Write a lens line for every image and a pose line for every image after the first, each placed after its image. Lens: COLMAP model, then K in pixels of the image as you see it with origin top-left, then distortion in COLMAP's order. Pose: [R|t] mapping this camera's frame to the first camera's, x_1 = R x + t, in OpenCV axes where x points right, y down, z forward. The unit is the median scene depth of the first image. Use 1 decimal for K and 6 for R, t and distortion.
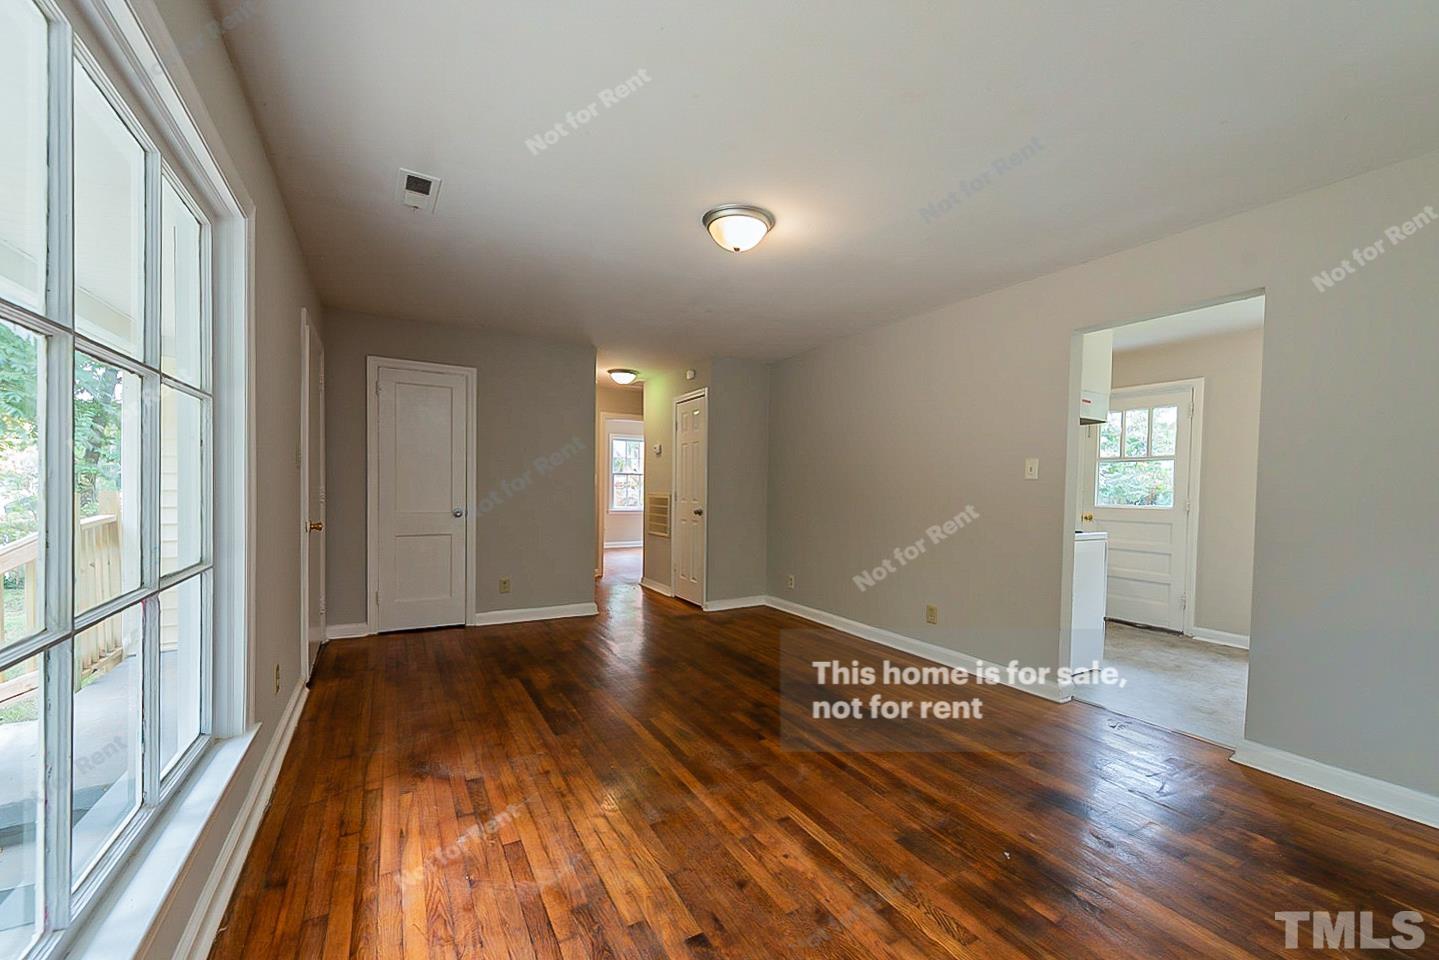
lens RADIAL K [[553.0, 0, 697.3], [0, 553.0, 487.1], [0, 0, 1]] dist [-0.000153, 0.000343]
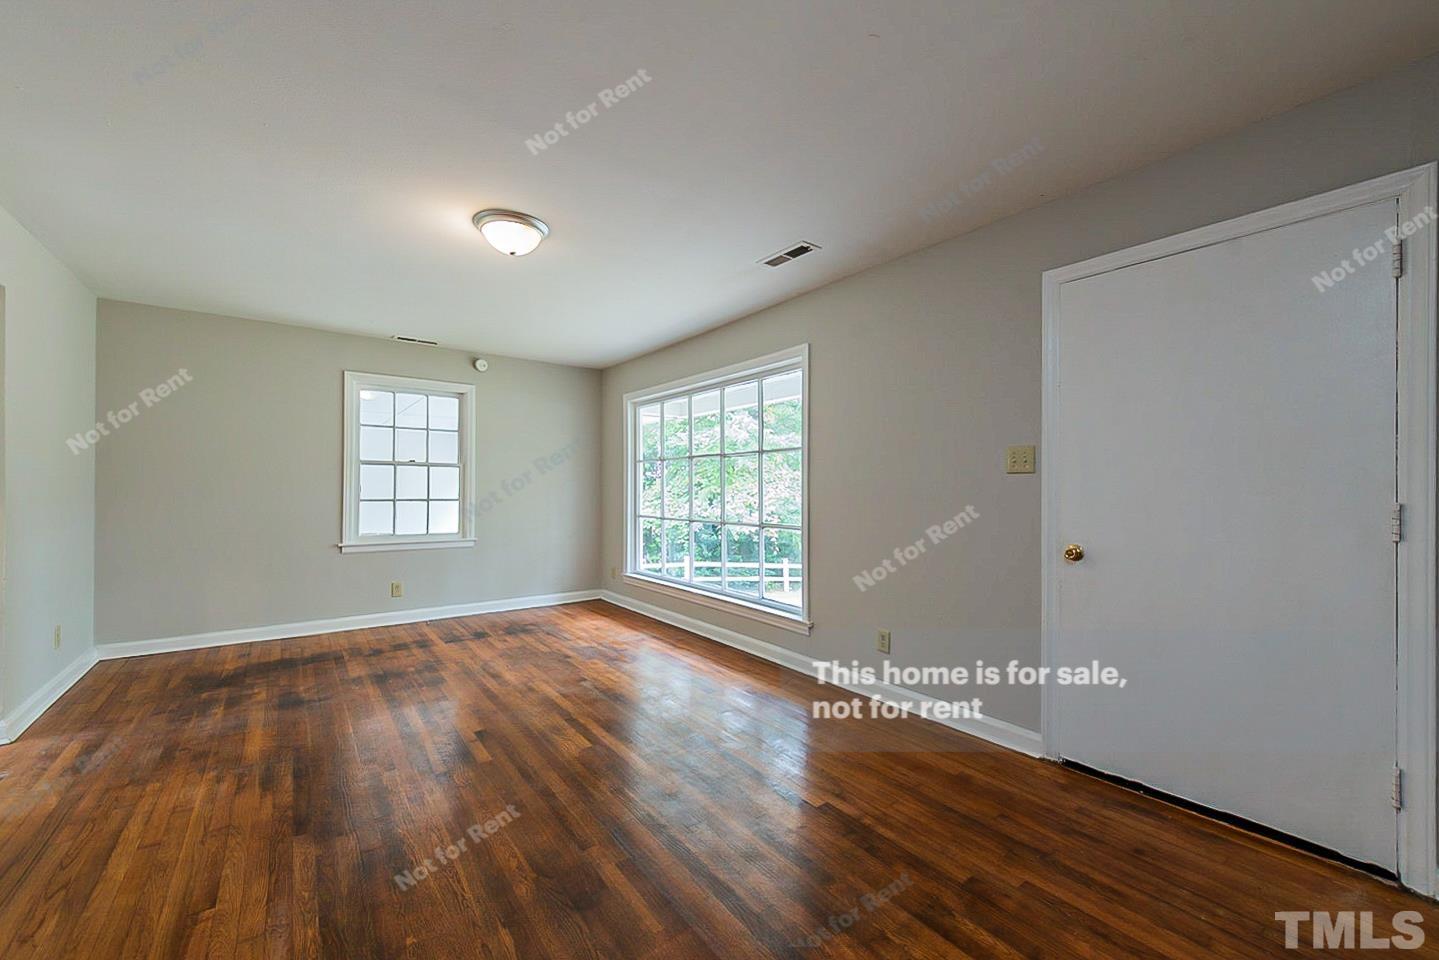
lens RADIAL K [[553.0, 0, 697.3], [0, 553.0, 487.1], [0, 0, 1]] dist [-0.000153, 0.000343]
pose [[-0.991323, -0.019025, -0.130065, -0.185320], [-0.019523, 0.999806, 0.002558, -0.007814], [0.129991, 0.005075, -0.991502, 2.693112]]
